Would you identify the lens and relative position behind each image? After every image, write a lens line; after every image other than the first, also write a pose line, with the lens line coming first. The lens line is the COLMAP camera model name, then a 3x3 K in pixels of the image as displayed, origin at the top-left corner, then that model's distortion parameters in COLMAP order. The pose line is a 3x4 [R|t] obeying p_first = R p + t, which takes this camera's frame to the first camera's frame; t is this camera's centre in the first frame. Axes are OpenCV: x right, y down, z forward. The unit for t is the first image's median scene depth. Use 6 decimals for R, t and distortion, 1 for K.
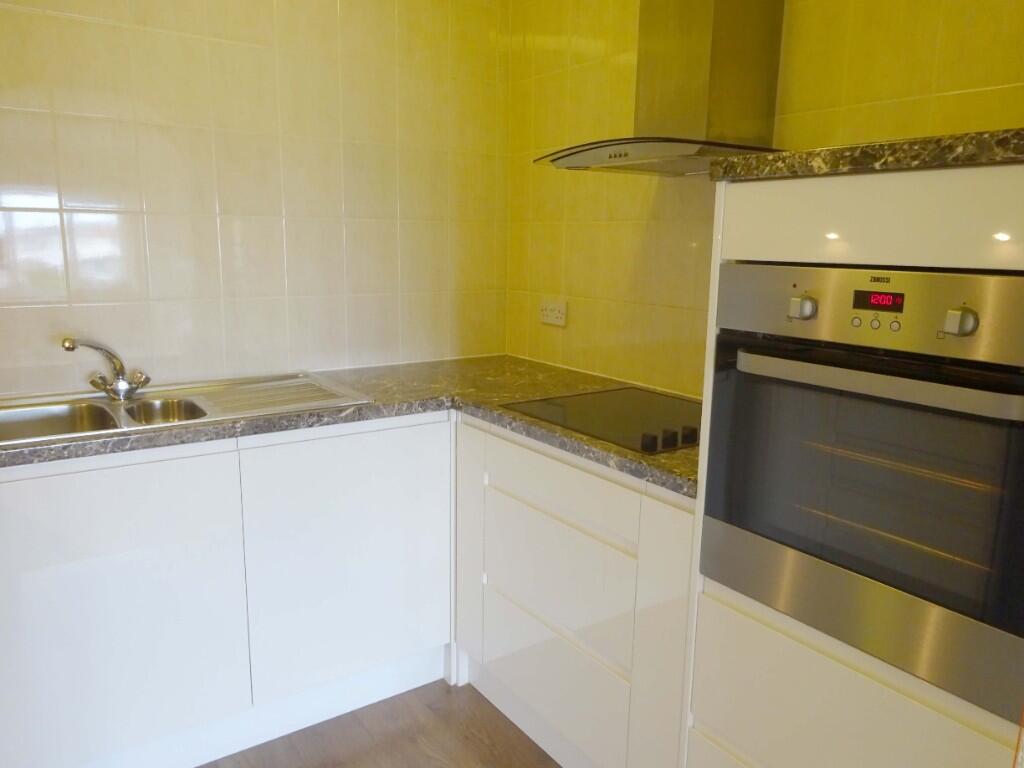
lens RADIAL K [[755.7, 0, 521.0], [0, 755.7, 384.9], [0, 0, 1]] dist [0.004104, -0.010944]
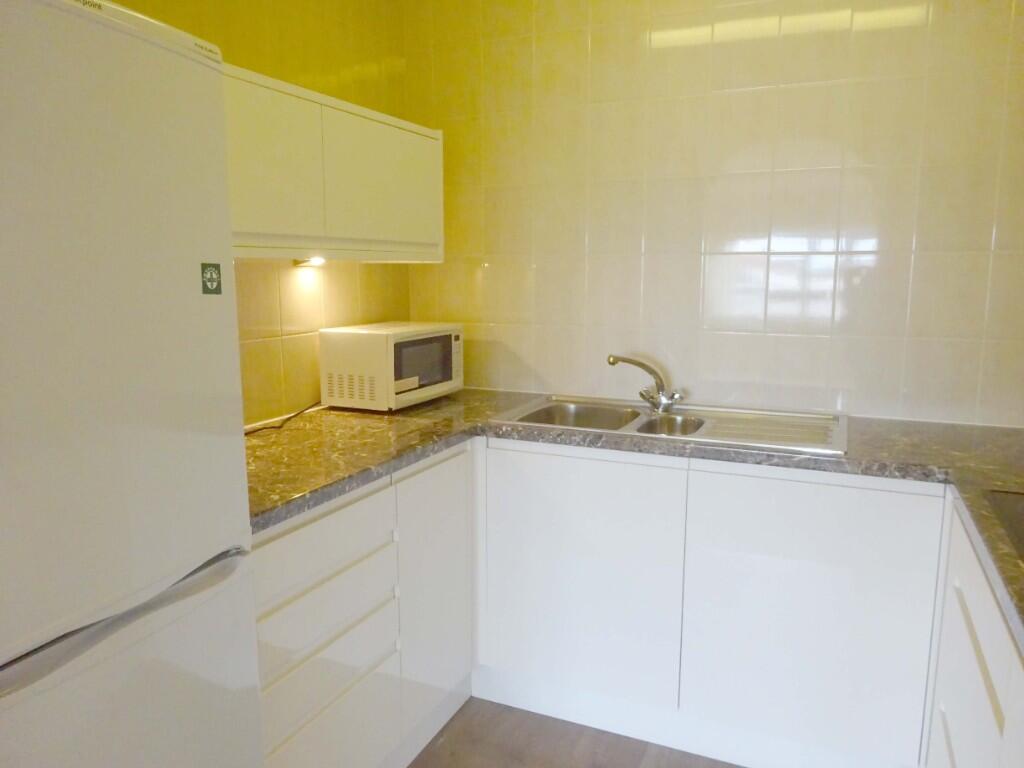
lens RADIAL K [[755.7, 0, 523.1], [0, 755.7, 385.4], [0, 0, 1]] dist [0.004104, -0.010944]
pose [[0.512186, 0.112836, -0.851430, 0.366786], [-0.156407, 0.987010, 0.036715, -0.031624], [0.844513, 0.114364, 0.523181, 0.201340]]
